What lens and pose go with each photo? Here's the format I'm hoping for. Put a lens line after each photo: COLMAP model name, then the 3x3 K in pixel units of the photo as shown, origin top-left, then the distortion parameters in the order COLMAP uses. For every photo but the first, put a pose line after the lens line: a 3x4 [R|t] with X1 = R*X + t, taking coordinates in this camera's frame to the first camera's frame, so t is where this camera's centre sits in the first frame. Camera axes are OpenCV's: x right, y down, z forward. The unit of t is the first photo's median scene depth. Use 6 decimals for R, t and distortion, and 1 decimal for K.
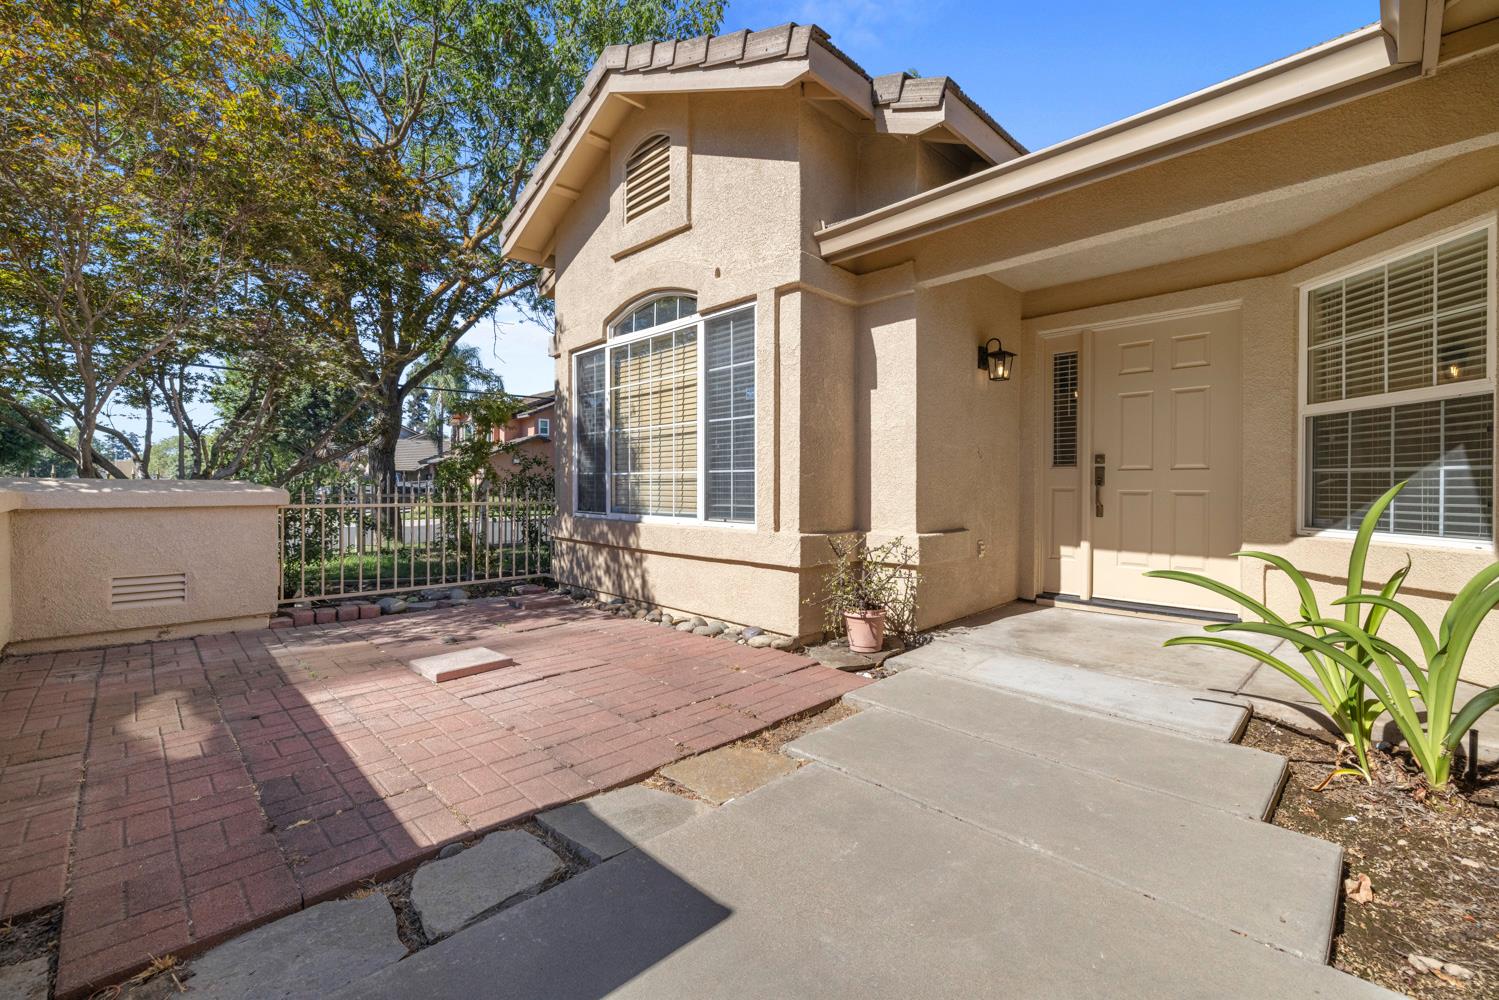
lens RADIAL K [[651.2, 0, 747.5], [0, 651.2, 489.9], [0, 0, 1]] dist [0.003294, -0.000294]
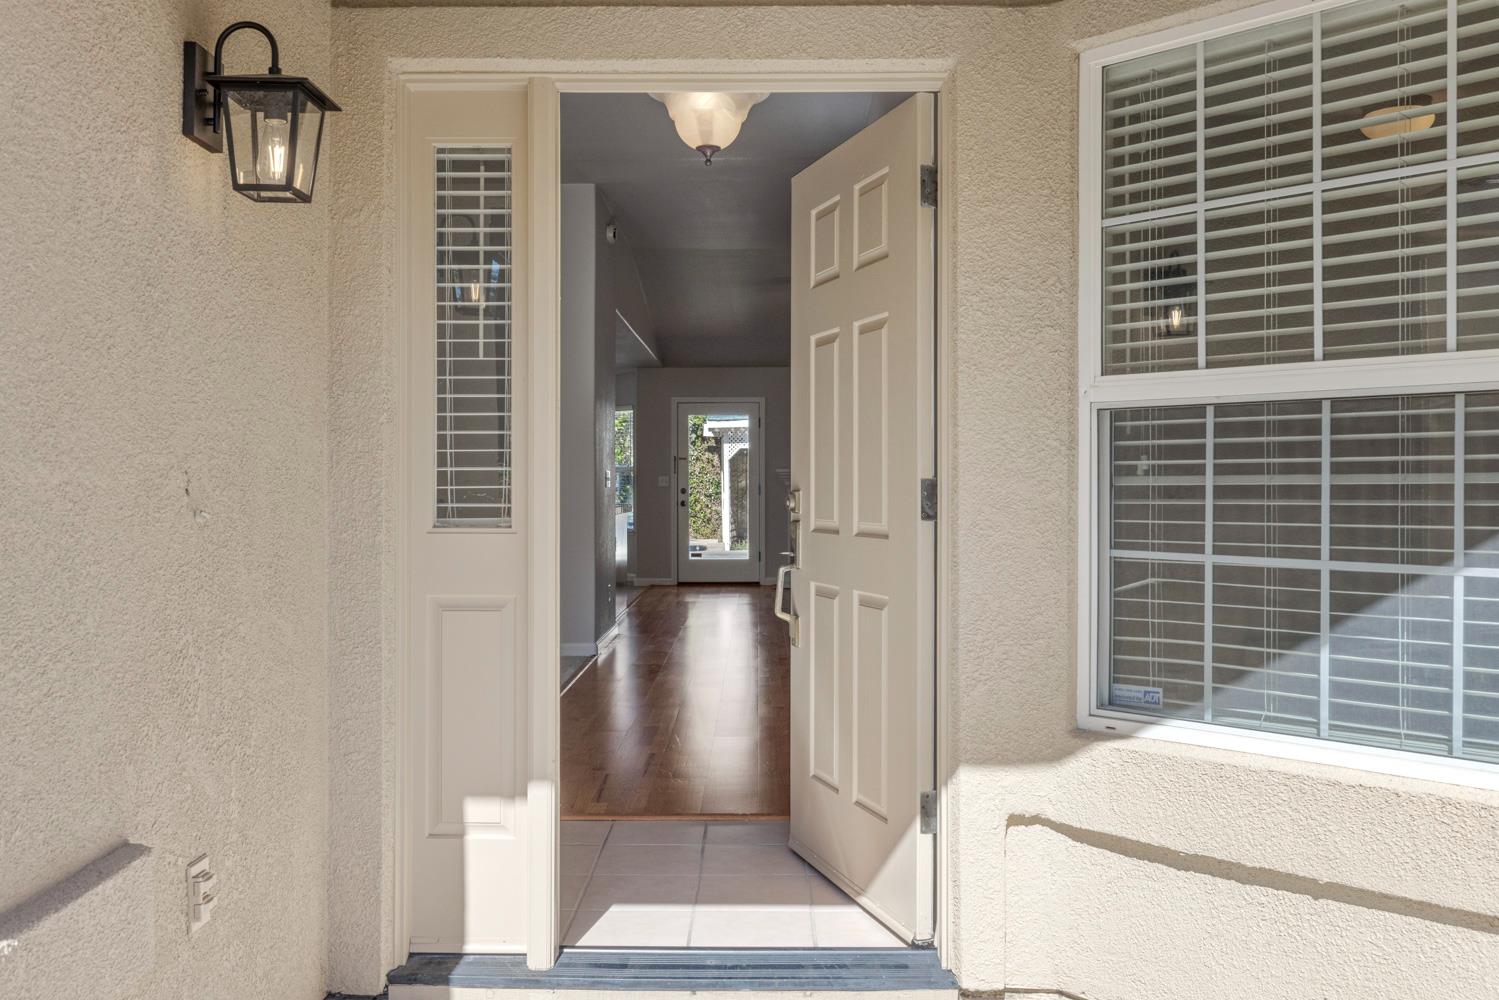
lens RADIAL K [[1322.2, 0, 749.5], [0, 1322.2, 500.0], [0, 0, 1]] dist [0.006261, 0.003541]
pose [[0.718498, -0.007527, 0.695489, 0.194499], [0.004195, 0.999970, 0.006489, -0.065225], [-0.695517, -0.001745, 0.718508, 0.598218]]
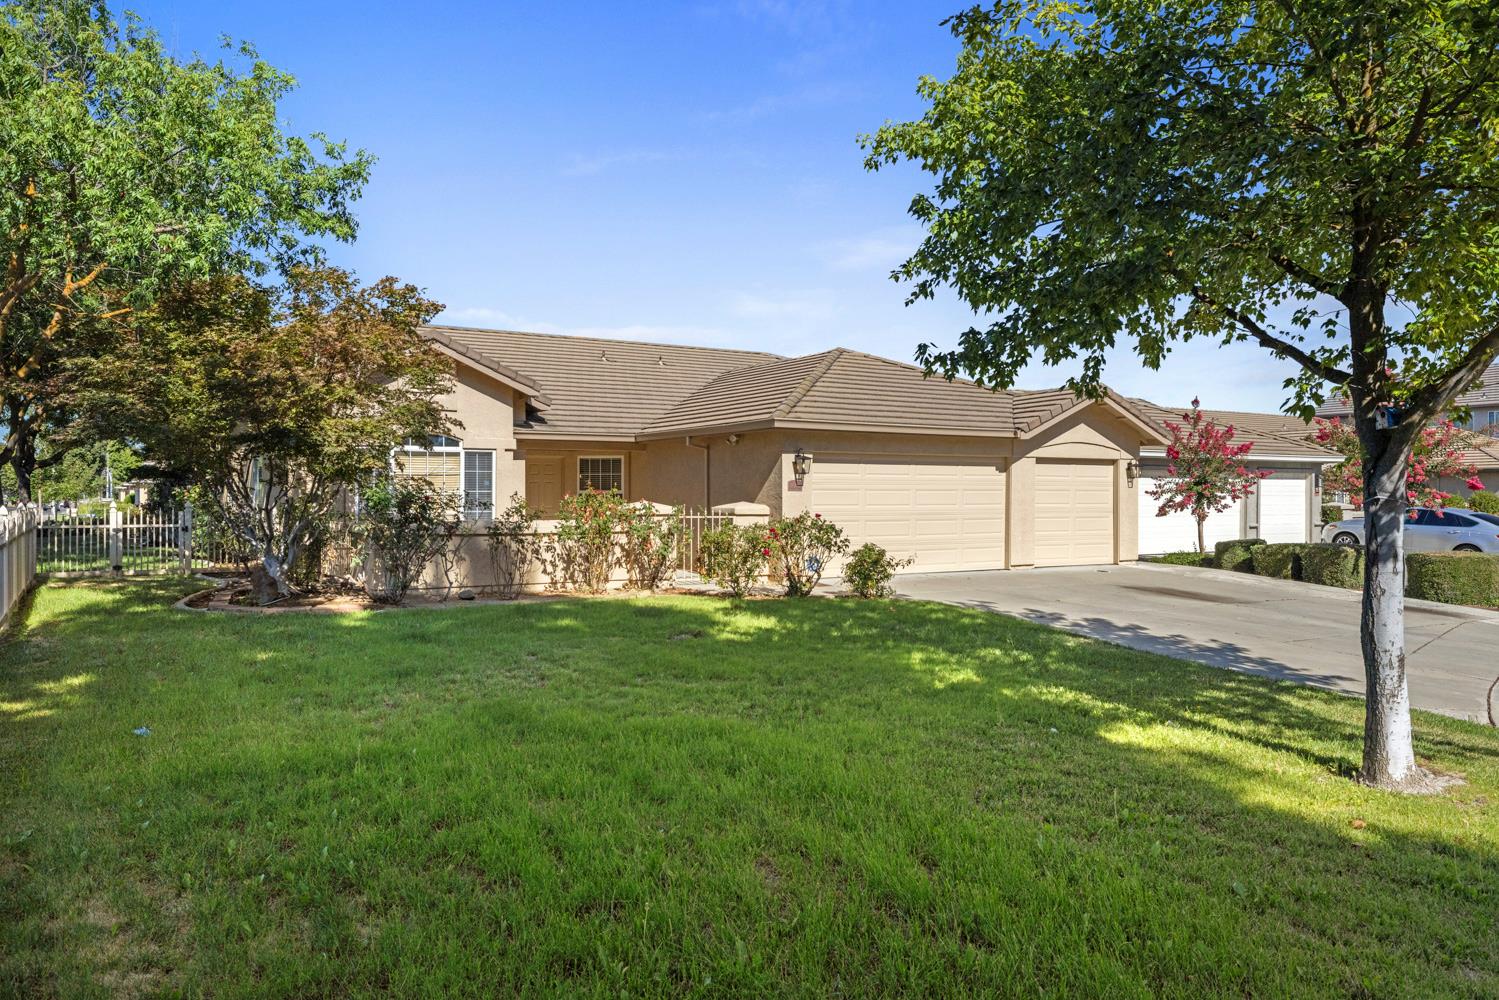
lens RADIAL K [[1072.7, 0, 749.5], [0, 1072.7, 500.0], [0, 0, 1]] dist [0.001063, 0.000048]
pose [[0.218983, -0.004559, 0.975718, -4.488641], [0.002149, 0.999989, 0.004190, -0.096946], [-0.975726, 0.001179, 0.218991, -1.146689]]
